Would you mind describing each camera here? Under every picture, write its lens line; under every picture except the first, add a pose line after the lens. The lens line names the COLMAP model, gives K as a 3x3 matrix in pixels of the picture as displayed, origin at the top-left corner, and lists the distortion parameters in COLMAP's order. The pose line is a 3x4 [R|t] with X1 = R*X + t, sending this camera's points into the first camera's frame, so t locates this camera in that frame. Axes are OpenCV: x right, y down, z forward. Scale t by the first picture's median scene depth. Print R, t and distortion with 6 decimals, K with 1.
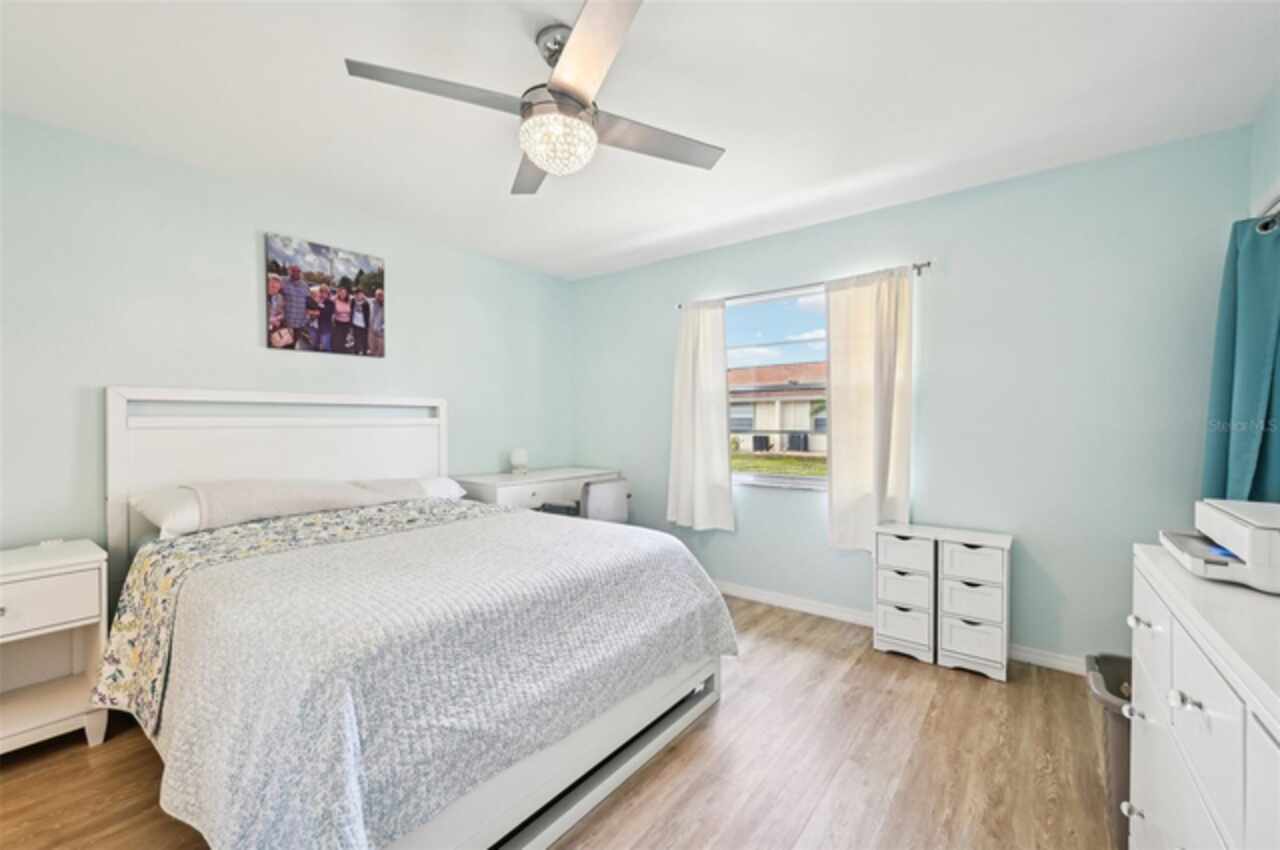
lens RADIAL K [[518.4, 0, 646.3], [0, 518.4, 424.2], [0, 0, 1]] dist [0.002784, -0.000230]
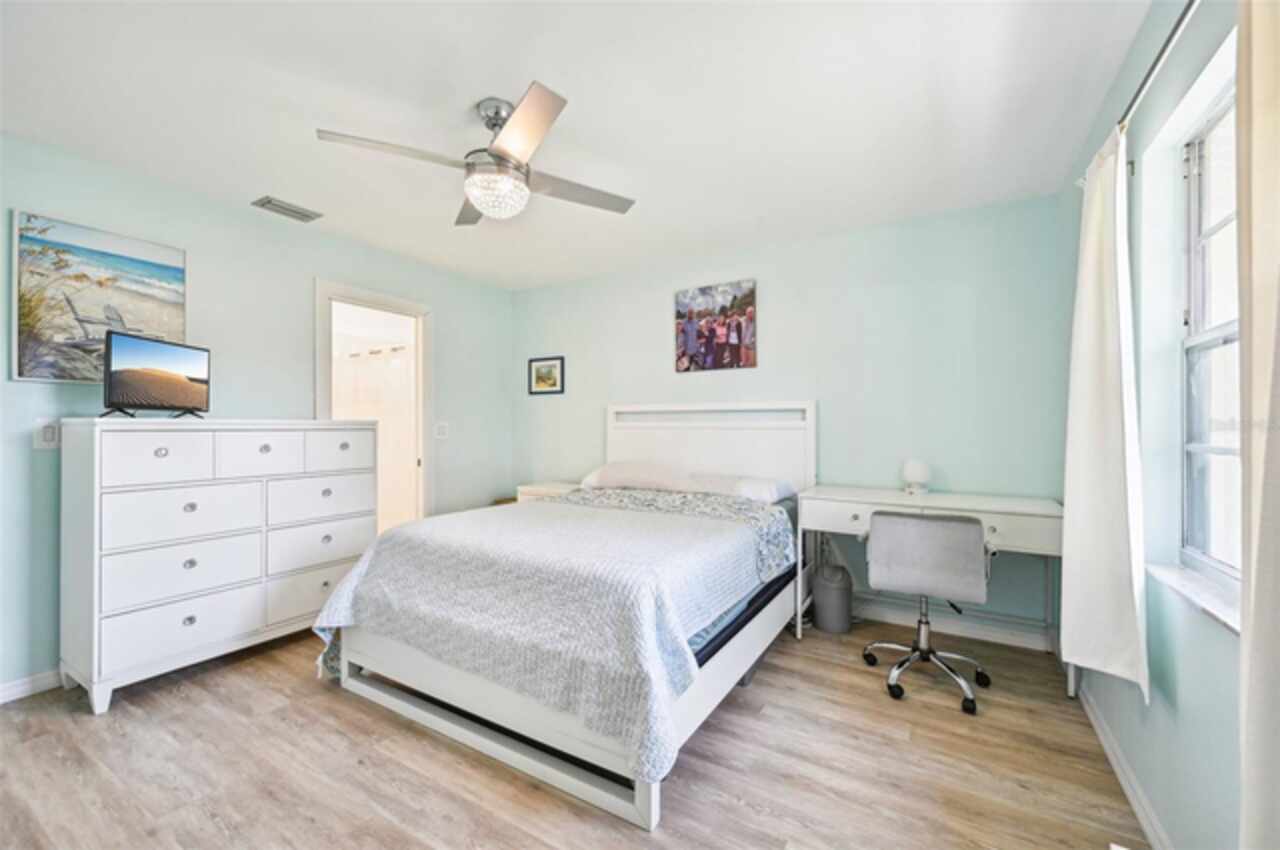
lens RADIAL K [[518.4, 0, 642.5], [0, 518.4, 424.8], [0, 0, 1]] dist [0.002784, -0.000230]
pose [[0.105733, -0.000372, -0.994395, 0.621202], [-0.007008, 0.999975, -0.001119, -0.001384], [0.994370, 0.007087, 0.105727, 0.697247]]
